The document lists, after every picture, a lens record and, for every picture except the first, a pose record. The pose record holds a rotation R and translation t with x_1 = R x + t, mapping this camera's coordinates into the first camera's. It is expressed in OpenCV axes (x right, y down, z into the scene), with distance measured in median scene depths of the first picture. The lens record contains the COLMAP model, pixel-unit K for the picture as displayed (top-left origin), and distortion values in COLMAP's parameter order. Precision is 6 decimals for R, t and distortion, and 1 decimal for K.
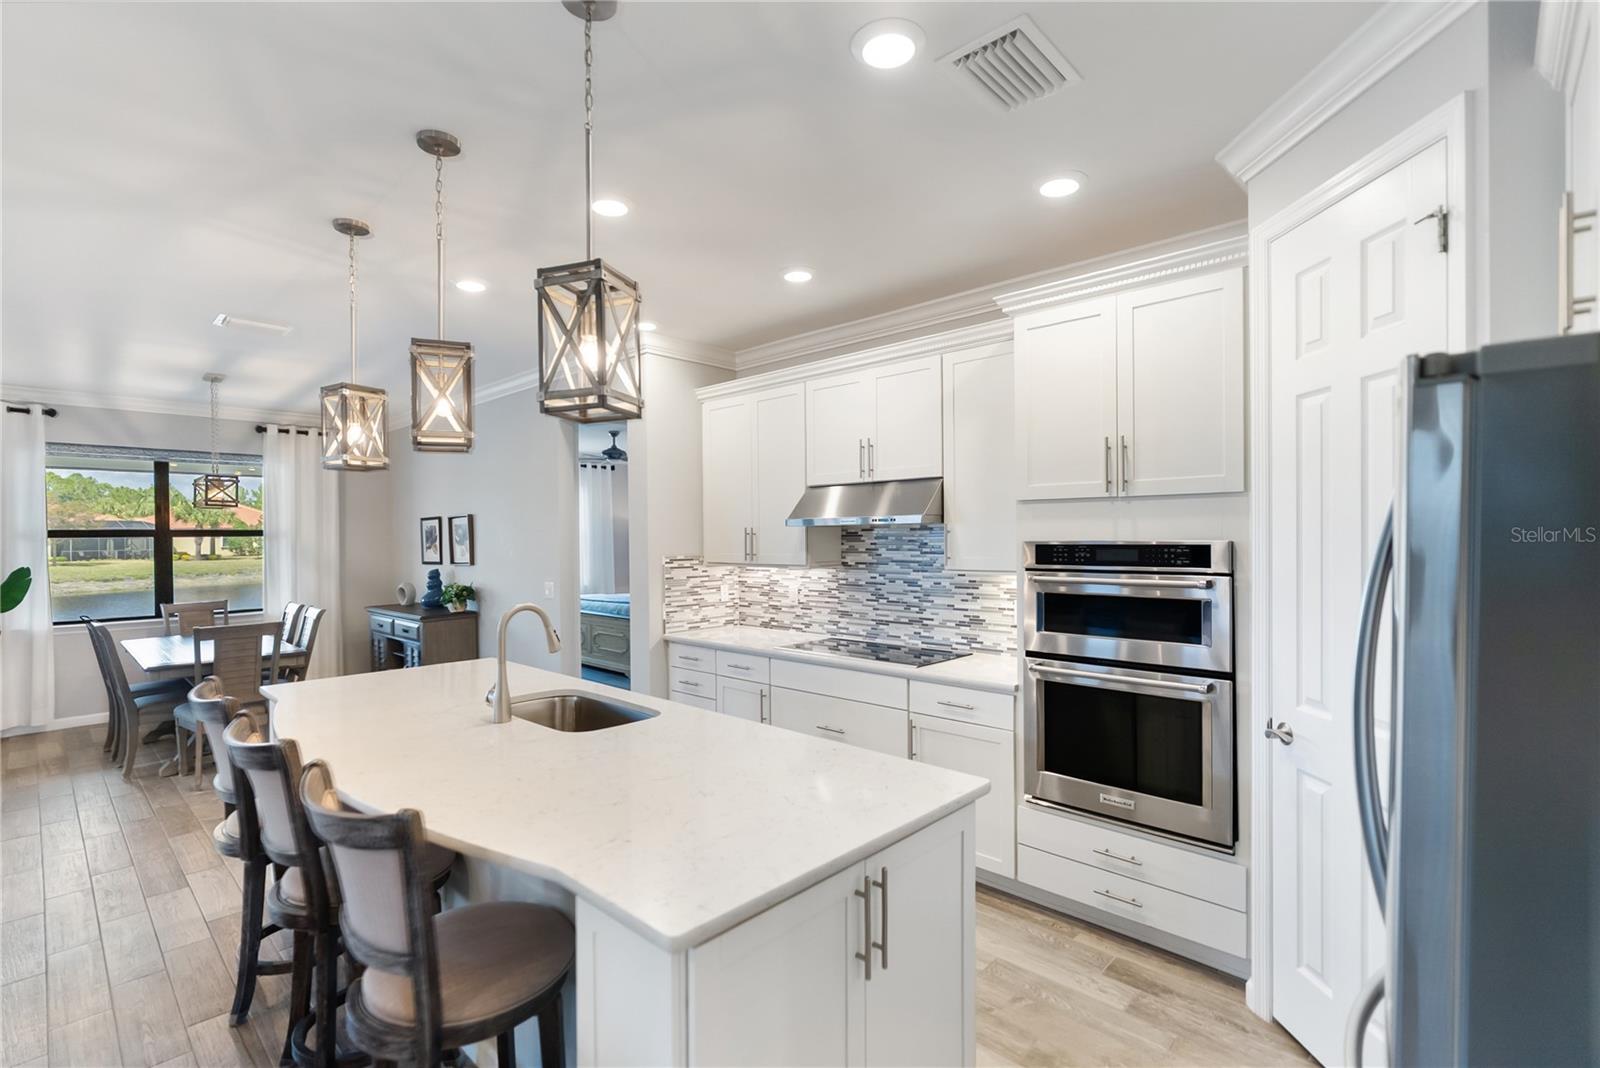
lens RADIAL K [[735.4, 0, 801.0], [0, 735.4, 541.9], [0, 0, 1]] dist [-0.007818, 0.002502]
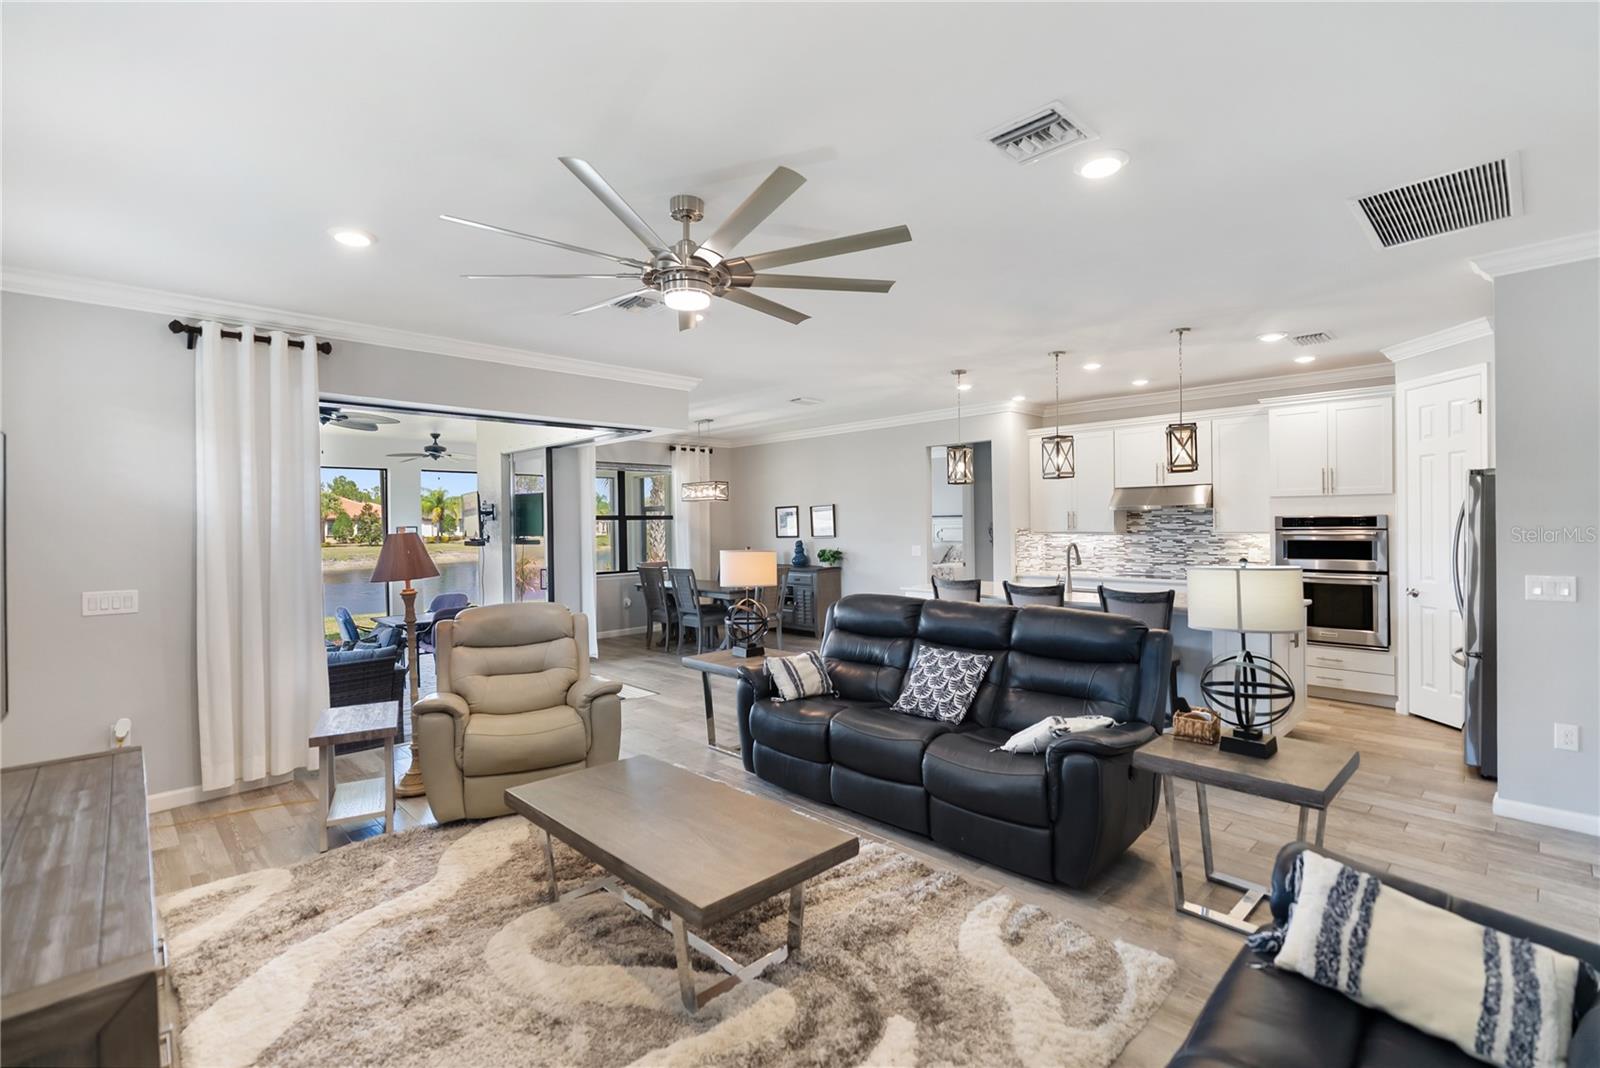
lens RADIAL K [[735.4, 0, 795.3], [0, 735.4, 527.3], [0, 0, 1]] dist [-0.007818, 0.002502]
pose [[0.999101, -0.004474, -0.042155, -0.811913], [0.004349, 0.999986, -0.003051, 0.026057], [0.042168, 0.002865, 0.999106, -0.953707]]
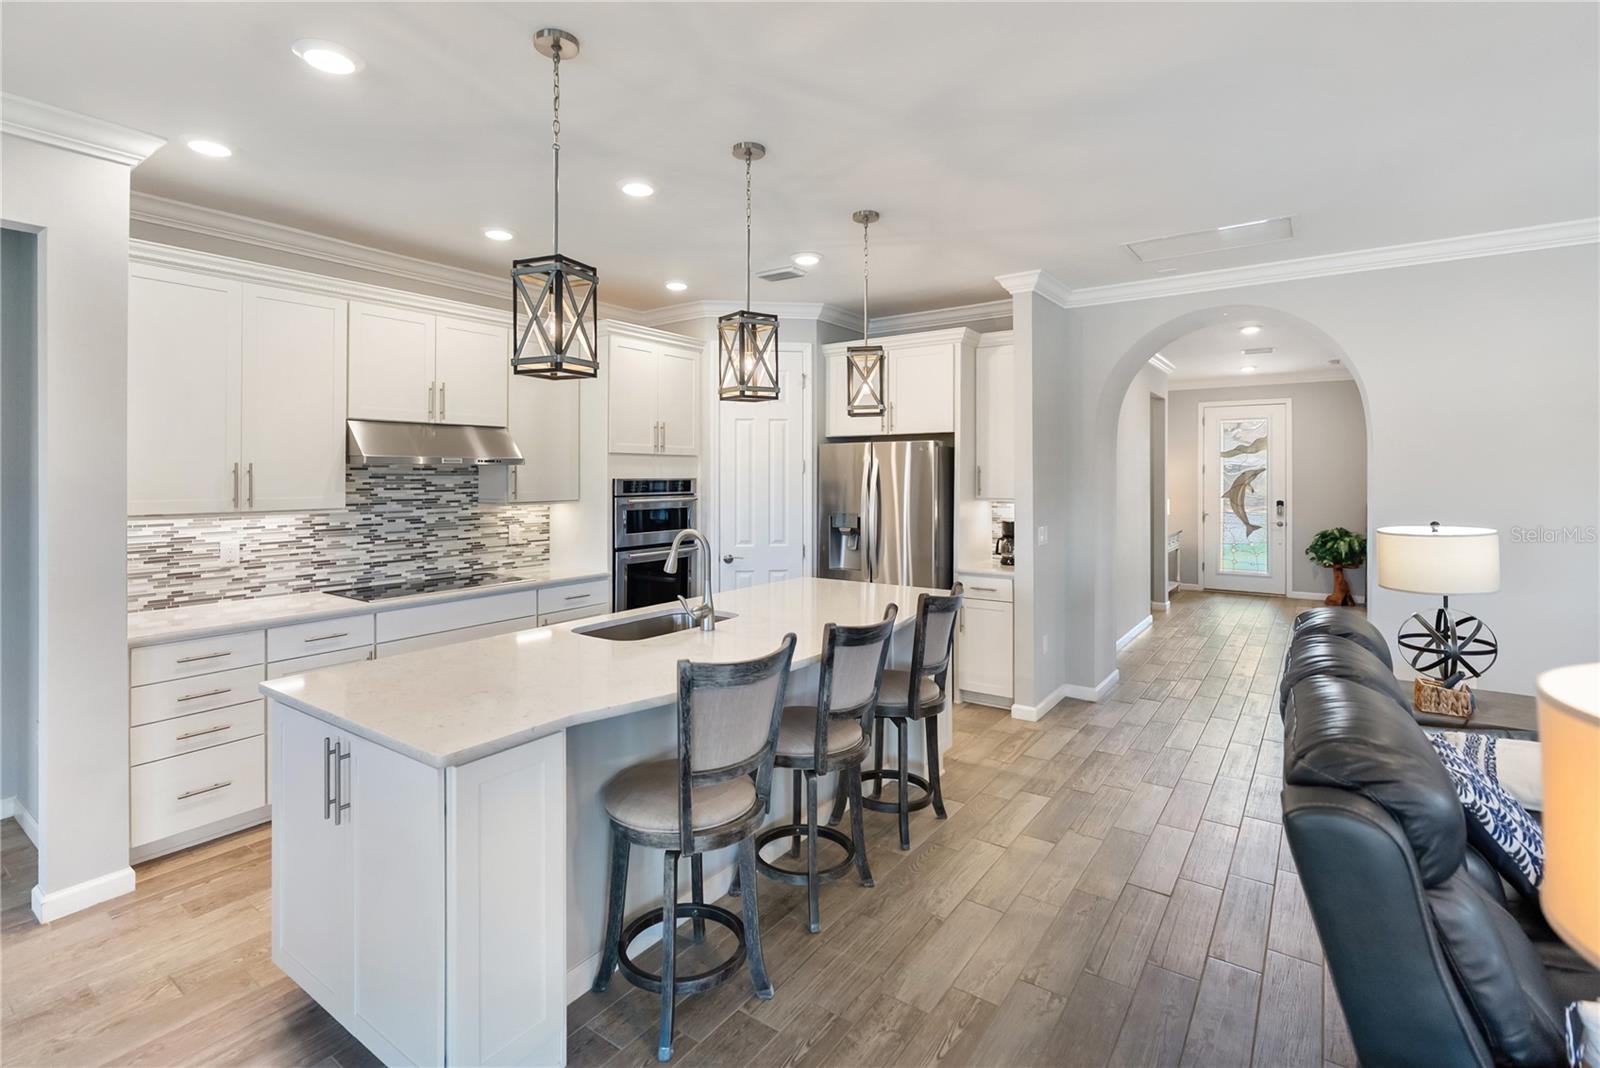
lens RADIAL K [[735.4, 0, 793.4], [0, 735.4, 478.5], [0, 0, 1]] dist [-0.007818, 0.002502]
pose [[-0.132330, 0.001497, 0.991205, -1.086351], [0.008661, 0.999962, -0.000354, 0.001687], [-0.991168, 0.008538, -0.132338, 0.689301]]
